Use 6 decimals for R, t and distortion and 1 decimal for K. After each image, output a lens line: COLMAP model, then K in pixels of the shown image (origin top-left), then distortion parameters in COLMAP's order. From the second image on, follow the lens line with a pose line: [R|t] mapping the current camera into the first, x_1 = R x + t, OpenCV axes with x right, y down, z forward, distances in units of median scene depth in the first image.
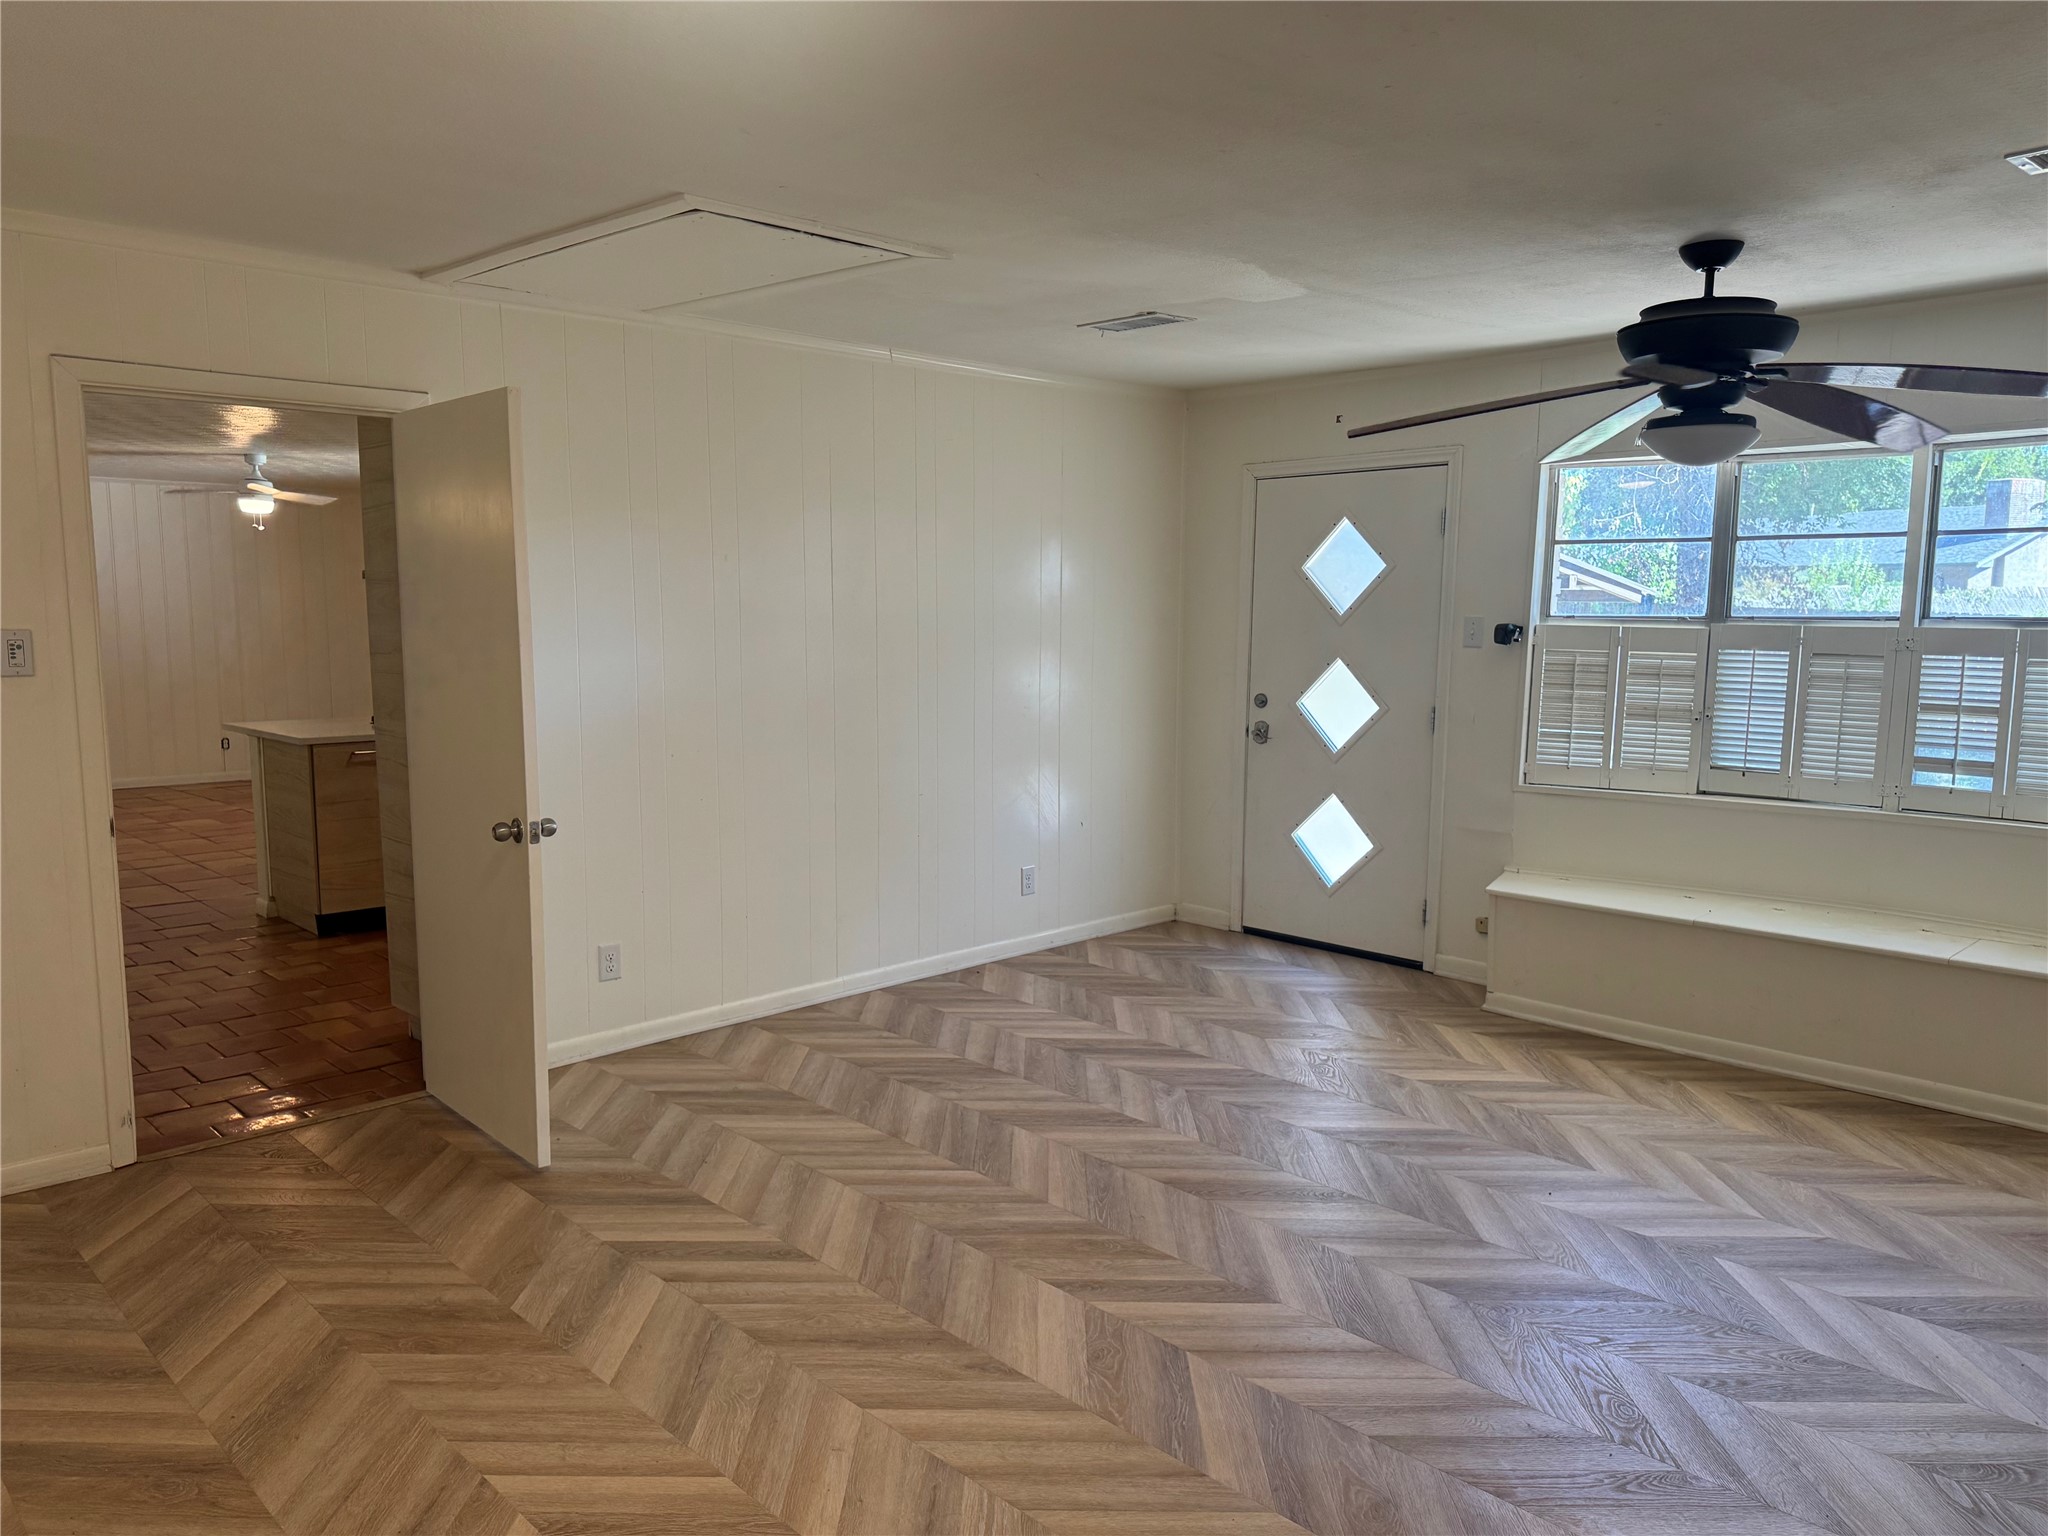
lens RADIAL K [[1455.5, 0, 1027.1], [0, 1455.5, 779.8], [0, 0, 1]] dist [0.050431, -0.072523]
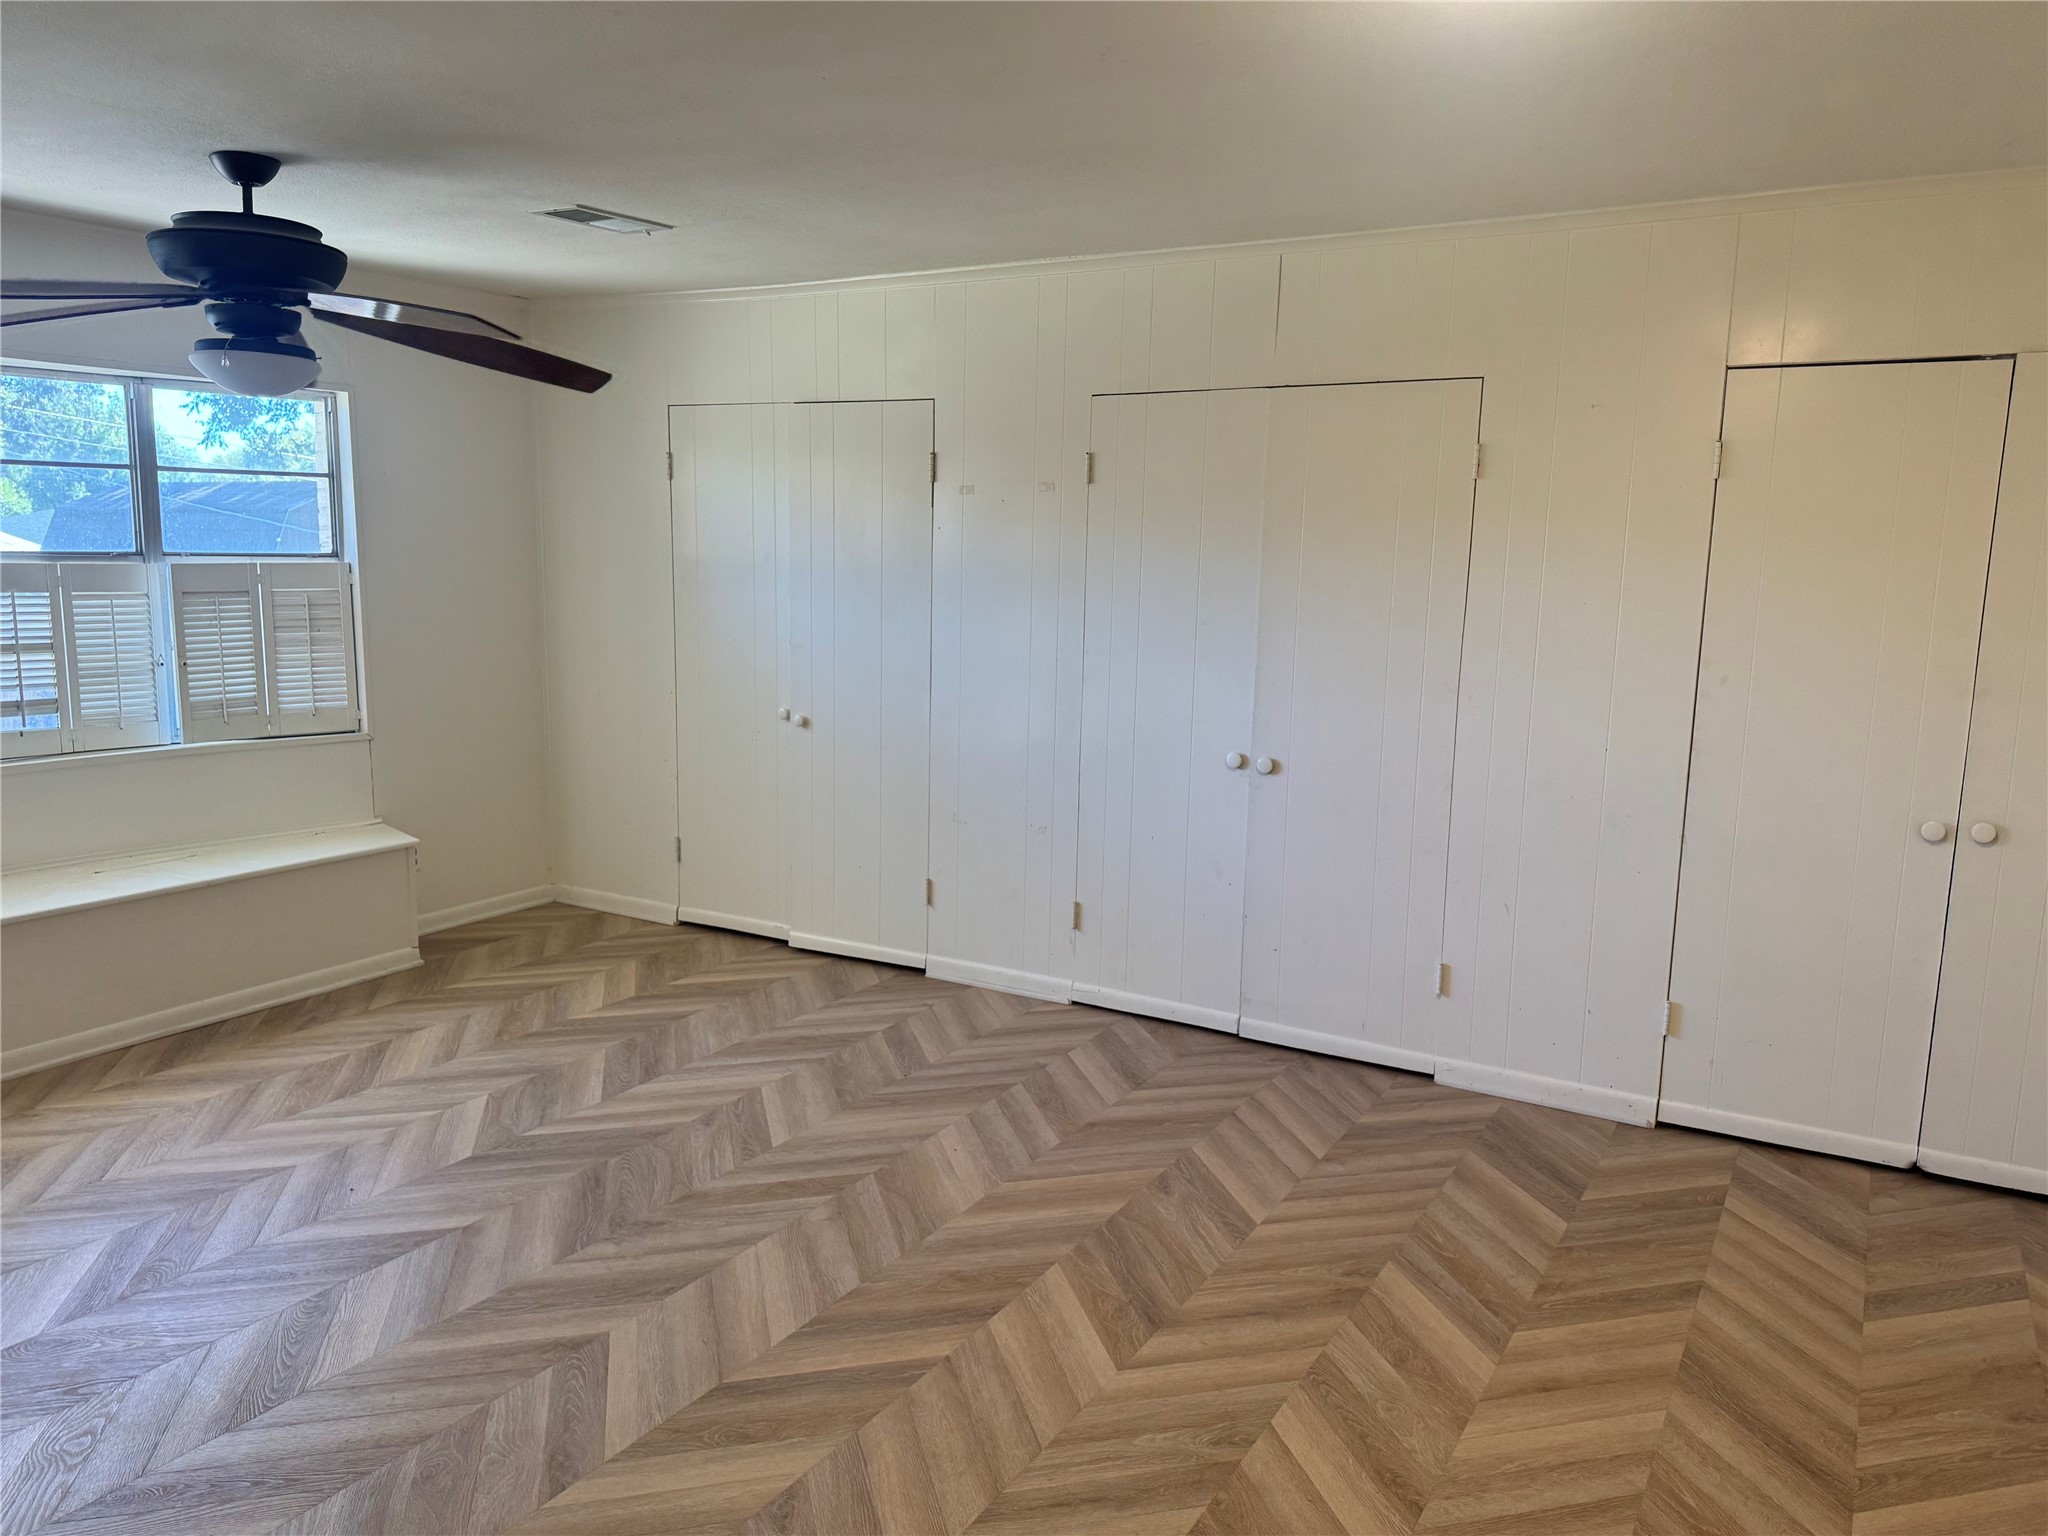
lens RADIAL K [[1455.5, 0, 1027.1], [0, 1455.5, 779.8], [0, 0, 1]] dist [0.050431, -0.072523]
pose [[-0.262369, -0.157301, 0.952060, -0.576889], [0.101089, 0.976715, 0.189232, -0.097937], [-0.959658, 0.145892, -0.240359, 0.760192]]
